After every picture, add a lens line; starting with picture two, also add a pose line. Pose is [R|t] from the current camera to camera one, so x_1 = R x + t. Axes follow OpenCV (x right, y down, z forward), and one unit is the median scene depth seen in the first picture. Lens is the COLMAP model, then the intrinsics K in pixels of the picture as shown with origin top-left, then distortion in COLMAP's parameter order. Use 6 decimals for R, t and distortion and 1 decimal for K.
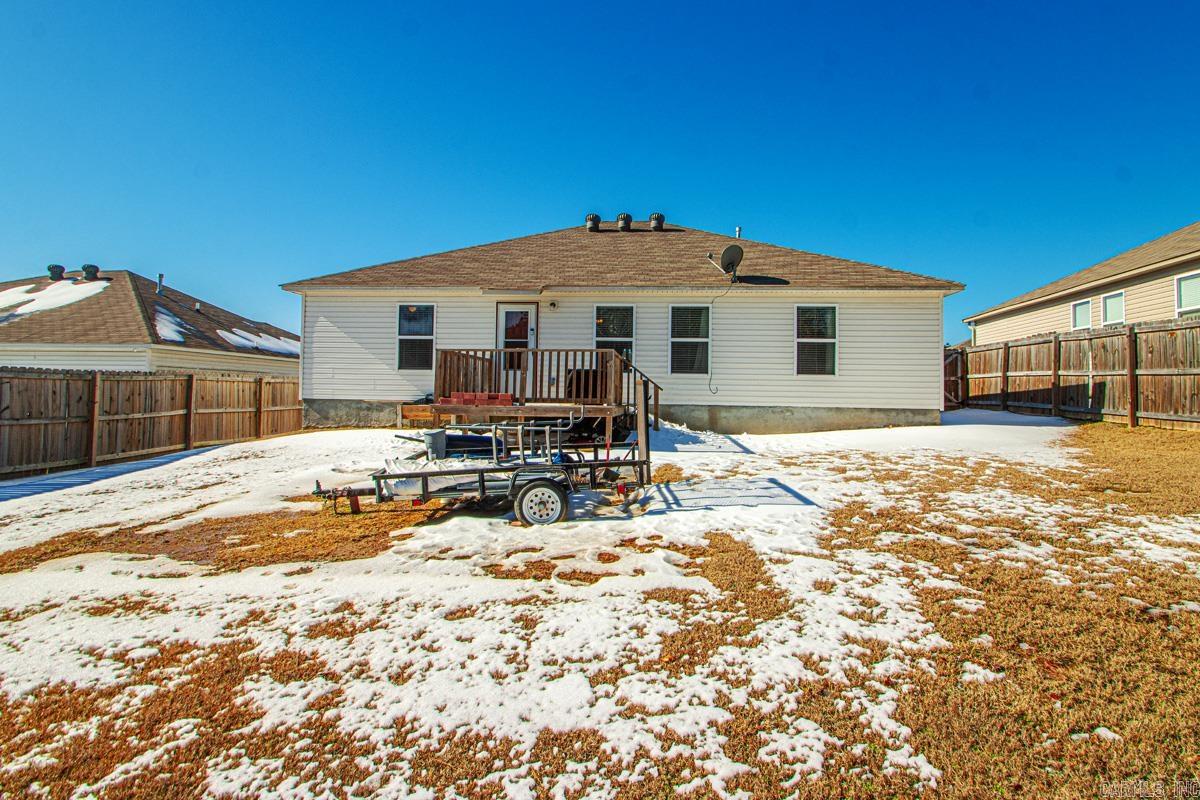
lens RADIAL K [[571.5, 0, 615.9], [0, 571.5, 398.5], [0, 0, 1]] dist [0.002339, 0.000243]
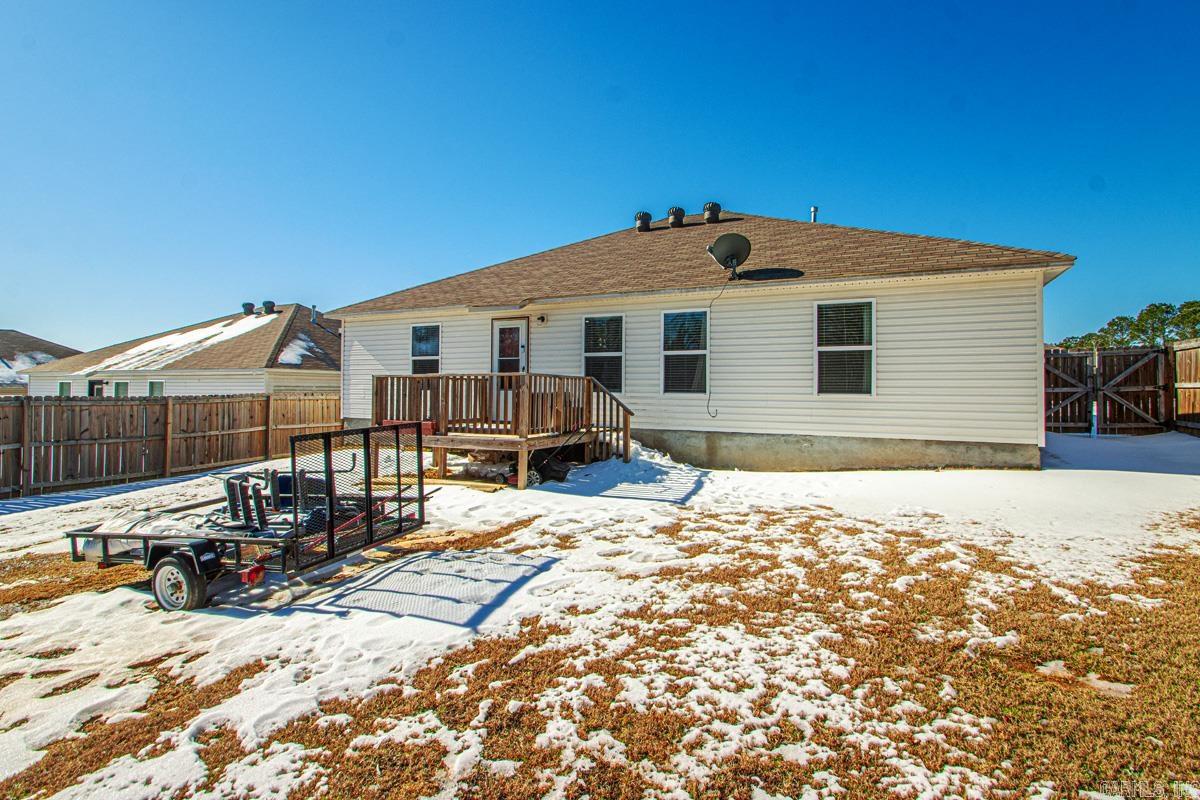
lens RADIAL K [[566.1, 0, 618.6], [0, 566.1, 400.0], [0, 0, 1]] dist [0.017653, -0.013510]
pose [[0.936473, -0.002165, -0.350733, 0.332366], [0.003621, 0.999987, 0.003496, -0.036992], [0.350721, -0.004544, 0.936469, 0.194113]]
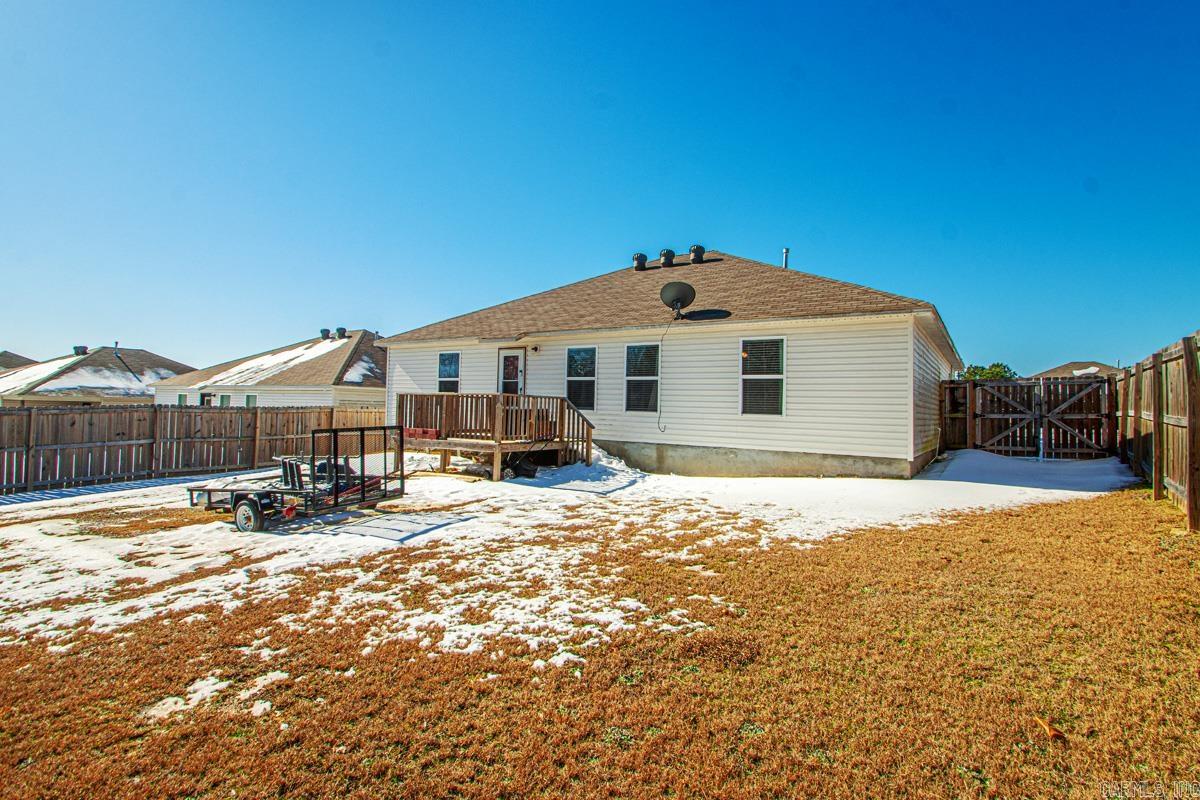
lens RADIAL K [[576.2, 0, 607.8], [0, 576.2, 413.5], [0, 0, 1]] dist [0.012653, -0.000113]
pose [[0.880363, 0.012251, -0.474142, 0.568392], [-0.017645, 0.999820, -0.006929, -0.032173], [0.473972, 0.014466, 0.880421, 0.072127]]
